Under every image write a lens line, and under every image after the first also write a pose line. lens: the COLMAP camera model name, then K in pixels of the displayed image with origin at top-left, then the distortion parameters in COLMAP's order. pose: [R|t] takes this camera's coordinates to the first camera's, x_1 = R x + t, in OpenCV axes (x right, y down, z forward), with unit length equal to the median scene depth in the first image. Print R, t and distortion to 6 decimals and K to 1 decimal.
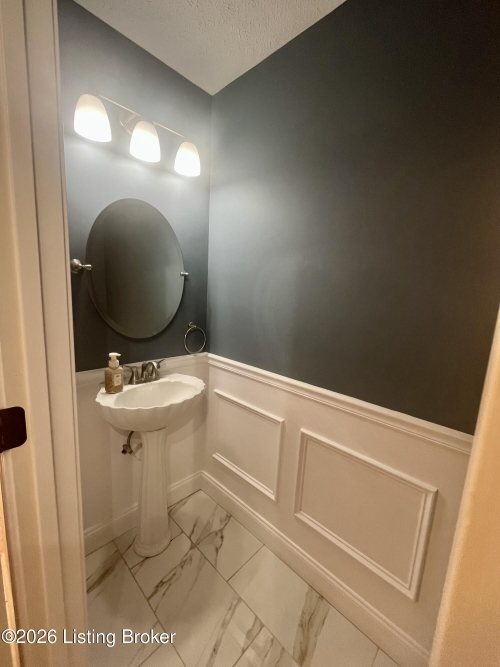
lens RADIAL K [[270.1, 0, 250.0], [0, 270.1, 333.5], [0, 0, 1]] dist [-0.001823, -0.000258]
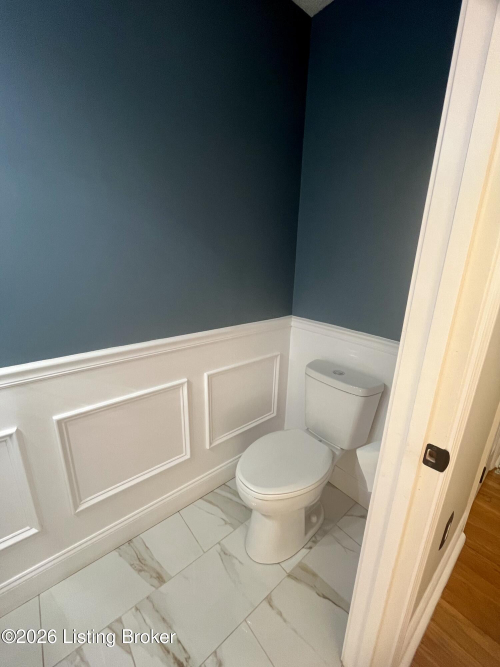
lens RADIAL K [[270.1, 0, 250.0], [0, 270.1, 333.5], [0, 0, 1]] dist [-0.001823, -0.000258]
pose [[0.124004, -0.336296, 0.933556, -0.385061], [0.137271, 0.937586, 0.319514, -0.042199], [-0.982741, 0.088529, 0.162429, 0.308387]]
